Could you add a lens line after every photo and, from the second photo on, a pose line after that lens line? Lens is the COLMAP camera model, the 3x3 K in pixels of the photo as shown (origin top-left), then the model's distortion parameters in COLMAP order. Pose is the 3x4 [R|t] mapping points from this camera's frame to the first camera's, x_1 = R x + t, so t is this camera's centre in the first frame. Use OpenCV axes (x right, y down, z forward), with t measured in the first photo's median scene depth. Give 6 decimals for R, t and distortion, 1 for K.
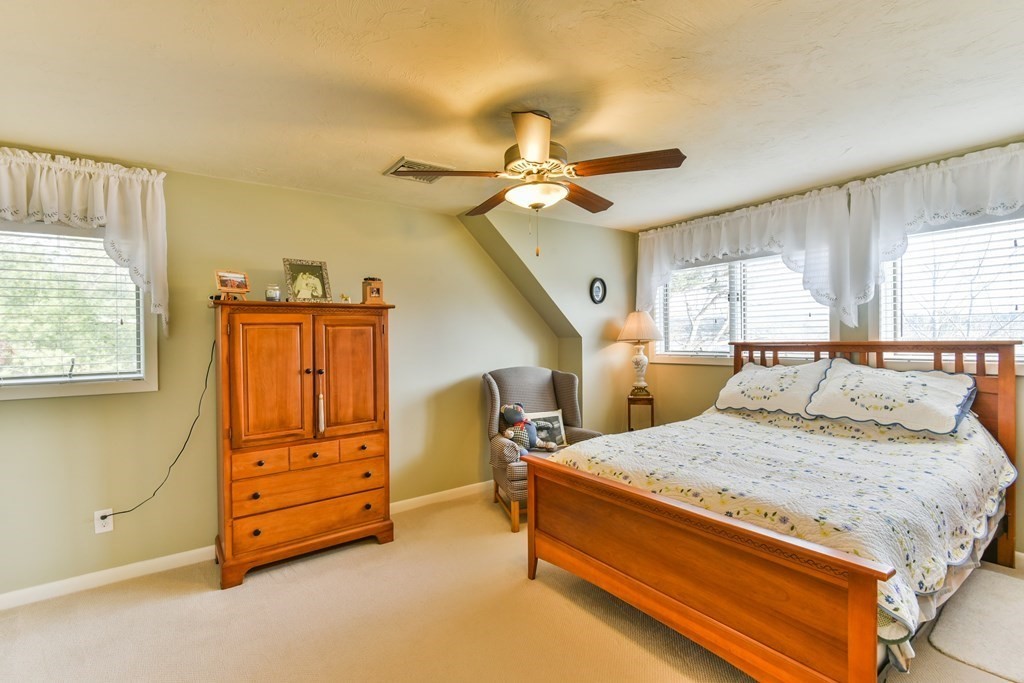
lens RADIAL K [[477.9, 0, 515.4], [0, 477.9, 333.2], [0, 0, 1]] dist [0.009185, -0.007269]
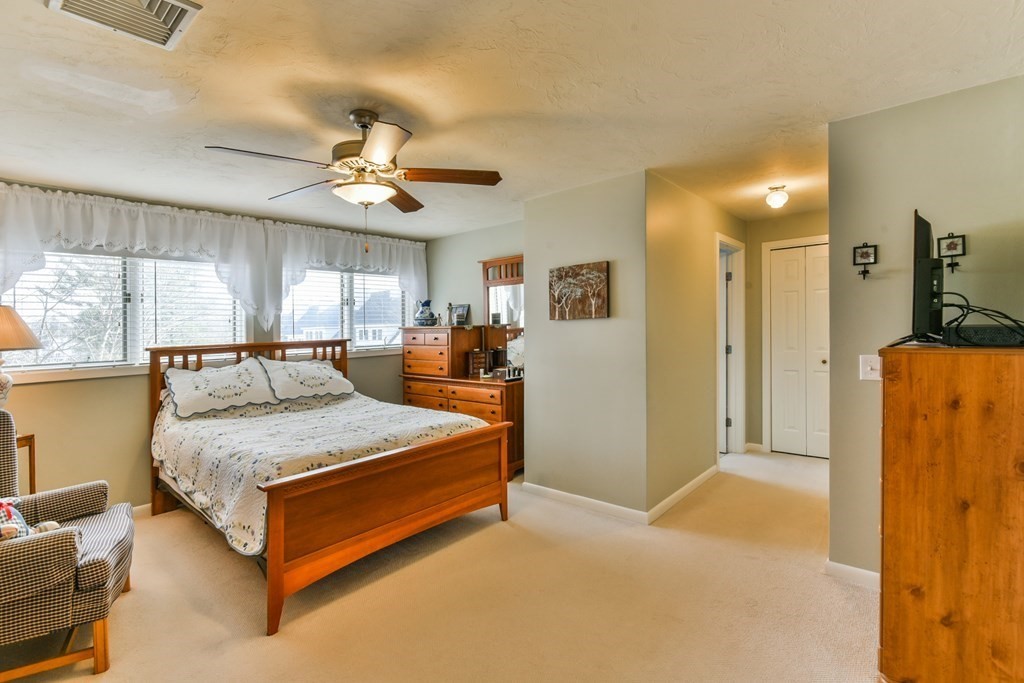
lens RADIAL K [[477.9, 0, 516.2], [0, 477.9, 337.8], [0, 0, 1]] dist [0.009185, -0.007269]
pose [[-0.237622, 0.001055, 0.971357, -0.709065], [0.023499, 0.999713, 0.004663, 0.014409], [-0.971073, 0.023933, -0.237579, 0.646626]]
